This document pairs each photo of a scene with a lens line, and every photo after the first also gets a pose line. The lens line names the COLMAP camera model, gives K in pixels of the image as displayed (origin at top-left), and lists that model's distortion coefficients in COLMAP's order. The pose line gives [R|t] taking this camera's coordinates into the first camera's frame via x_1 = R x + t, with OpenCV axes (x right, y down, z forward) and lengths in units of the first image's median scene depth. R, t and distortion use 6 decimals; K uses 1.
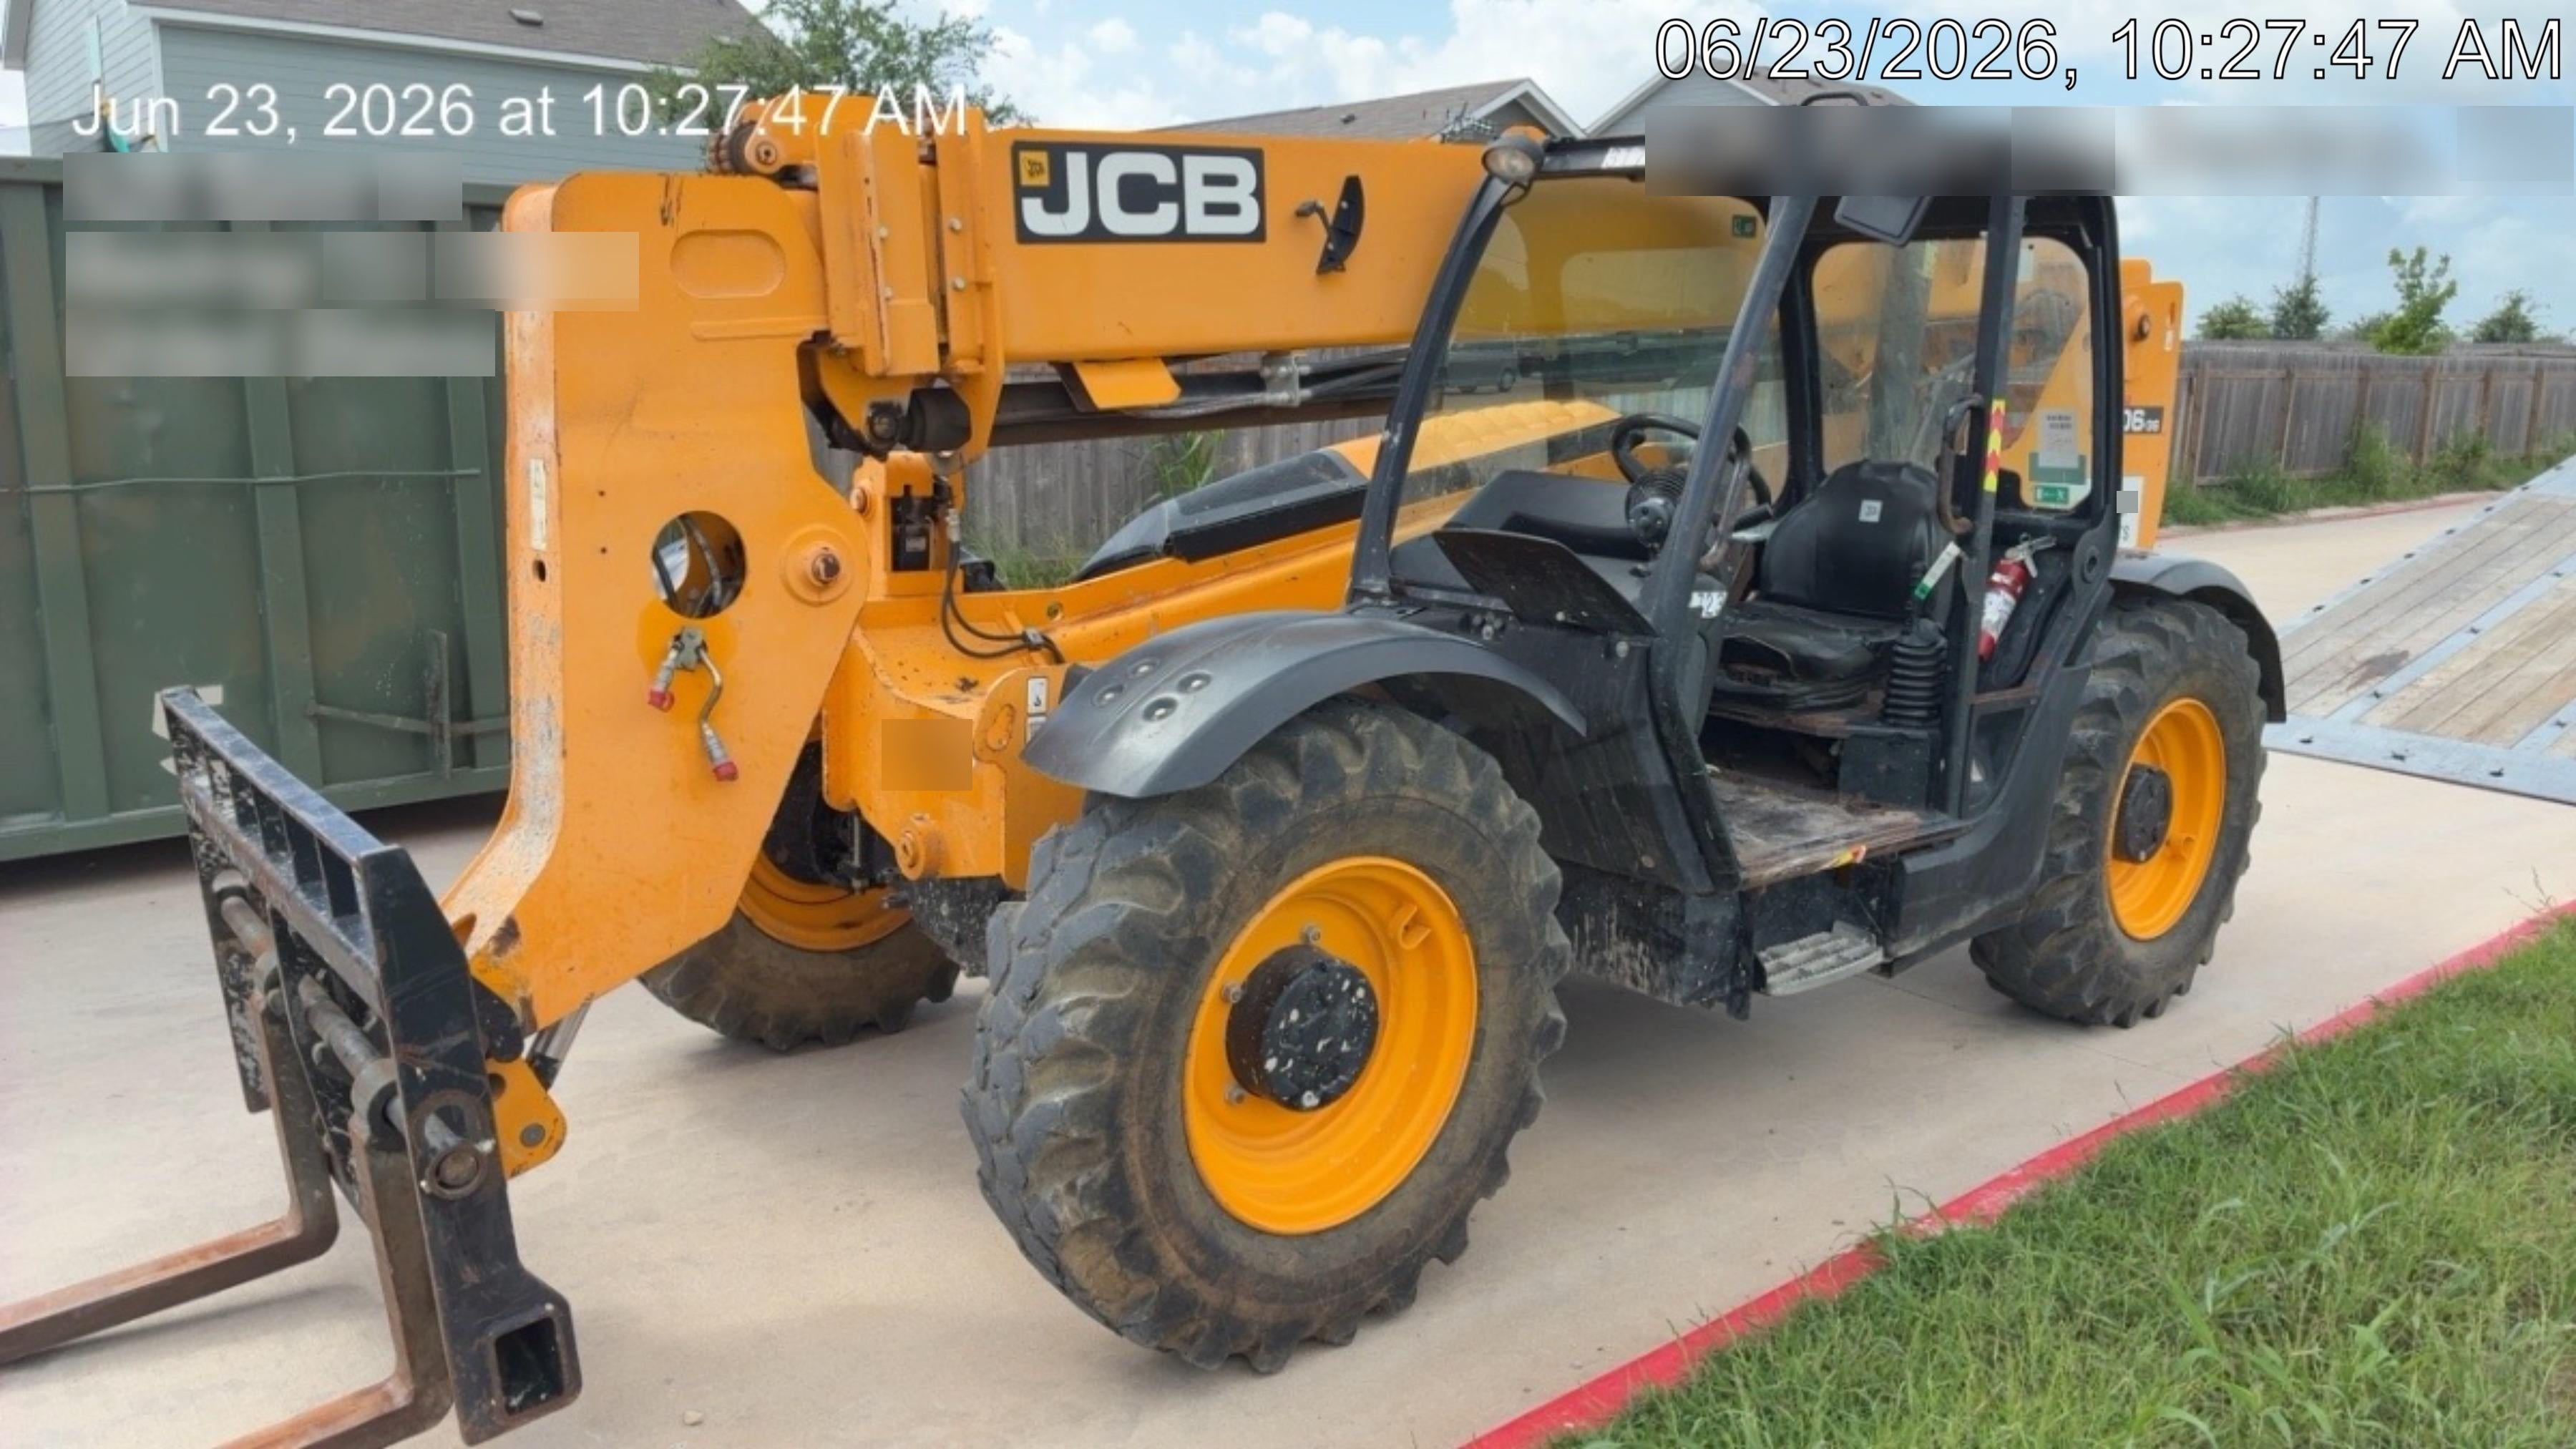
lens RADIAL K [[1853.3, 0, 1267.5], [0, 1853.3, 679.9], [0, 0, 1]] dist [0.024356, -0.026181]
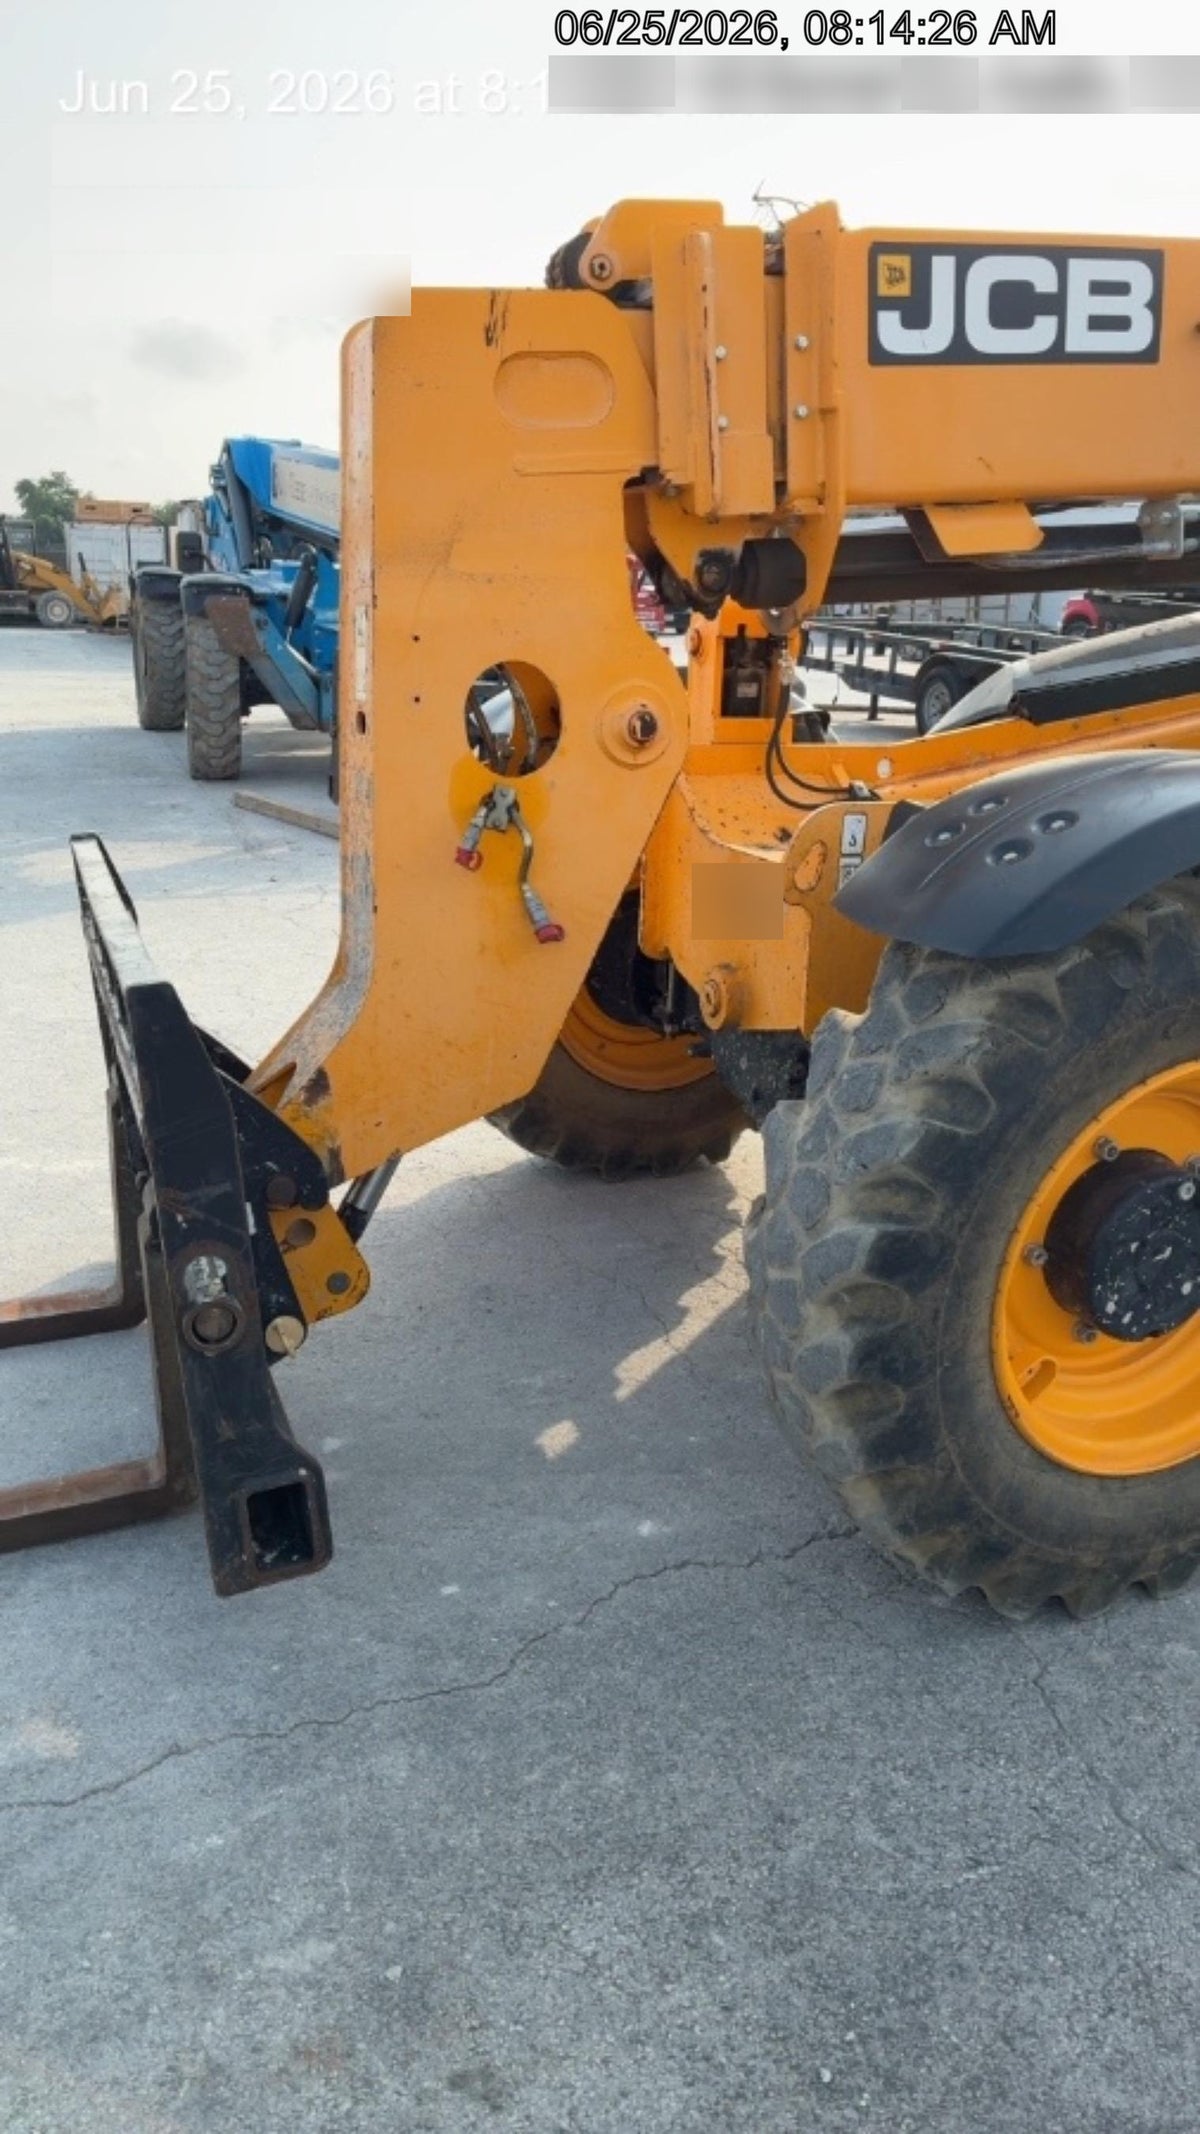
lens RADIAL K [[1514.8, 0, 588.9], [0, 1514.8, 1048.8], [0, 0, 1]] dist [0.038361, -0.035941]
pose [[0.950616, 0.066423, -0.303177, -0.018849], [-0.038715, 0.994579, 0.096511, 0.029248], [0.307944, -0.080007, 0.948035, 0.244531]]
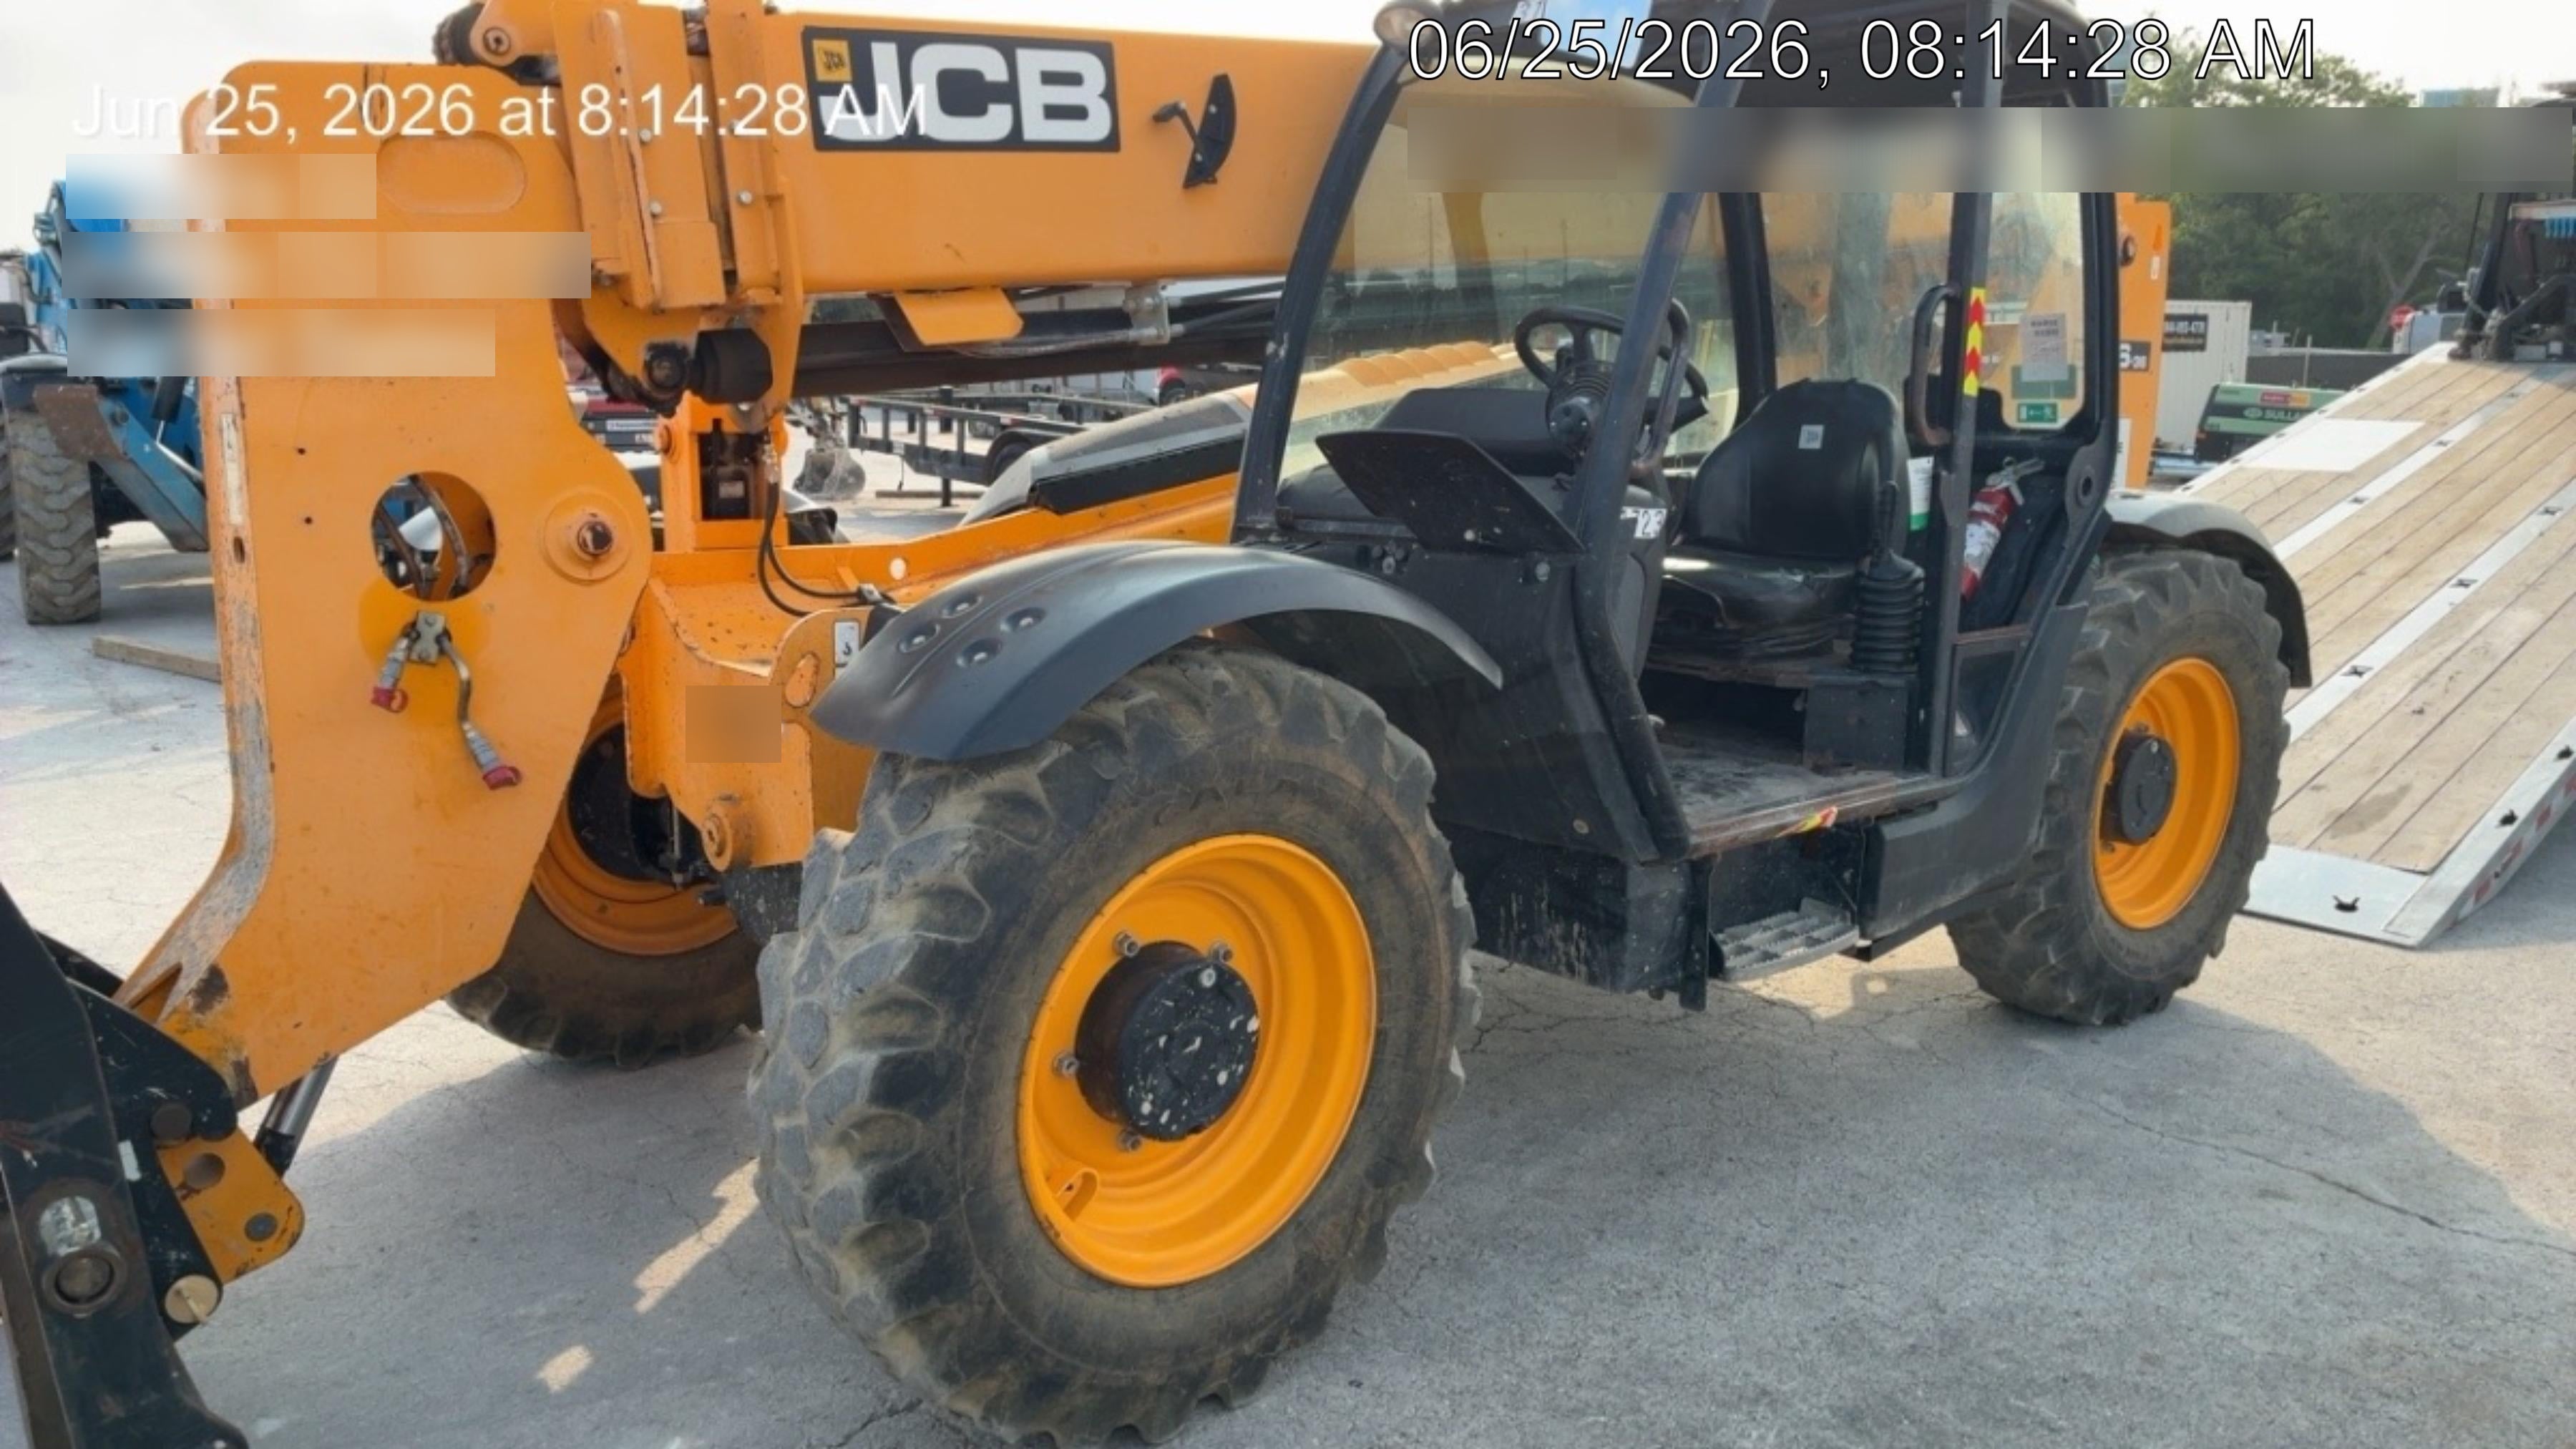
lens RADIAL K [[1853.3, 0, 1260.4], [0, 1853.3, 756.7], [0, 0, 1]] dist [0.024356, -0.026181]
pose [[0.999080, -0.042147, 0.007884, 0.052104], [0.041981, 0.998916, 0.020086, 0.034285], [-0.008722, -0.019737, 0.999767, 0.152524]]
